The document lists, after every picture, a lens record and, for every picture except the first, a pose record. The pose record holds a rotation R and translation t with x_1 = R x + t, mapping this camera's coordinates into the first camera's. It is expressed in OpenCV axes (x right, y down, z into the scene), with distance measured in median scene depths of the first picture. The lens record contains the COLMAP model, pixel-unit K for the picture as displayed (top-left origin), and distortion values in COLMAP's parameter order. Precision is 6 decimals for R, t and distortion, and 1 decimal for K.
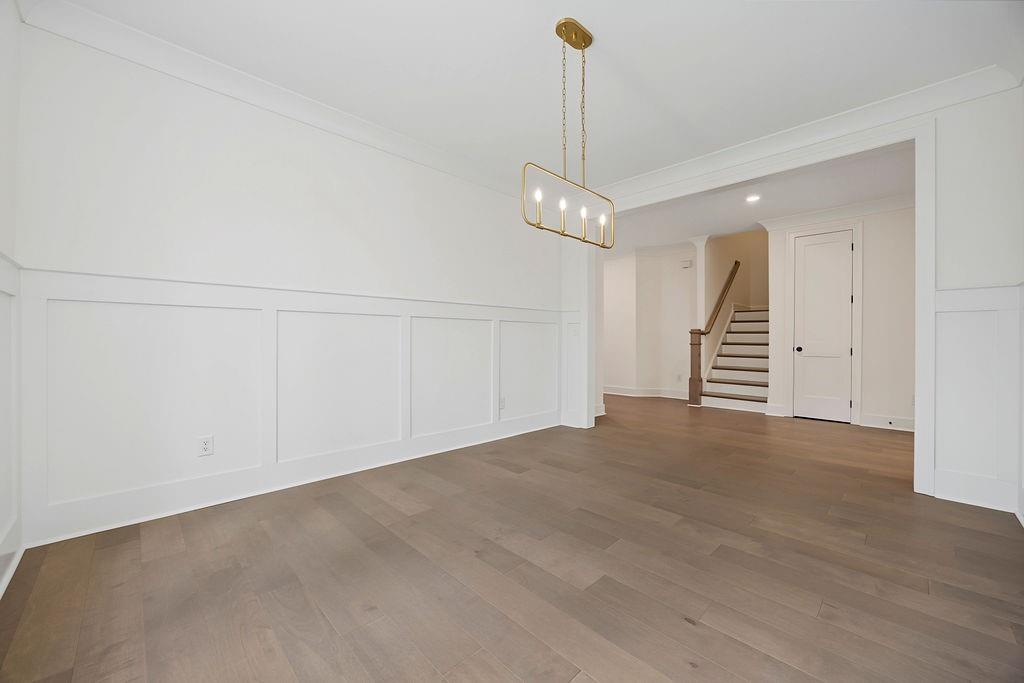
lens RADIAL K [[392.0, 0, 515.3], [0, 392.0, 339.6], [0, 0, 1]] dist [-0.001516, -0.000124]
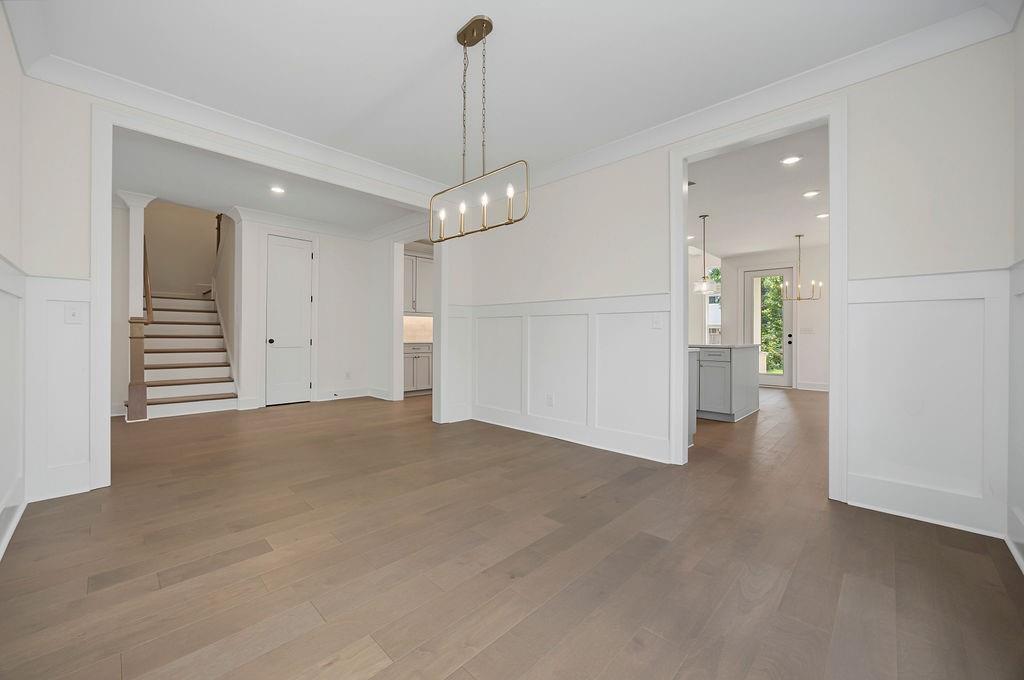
lens RADIAL K [[392.0, 0, 515.3], [0, 392.0, 338.1], [0, 0, 1]] dist [-0.001516, -0.000124]
pose [[-0.008906, -0.011206, 0.999898, -0.368221], [-0.008544, 0.999902, 0.011130, -0.001193], [-0.999924, -0.008444, -0.009001, 0.380962]]
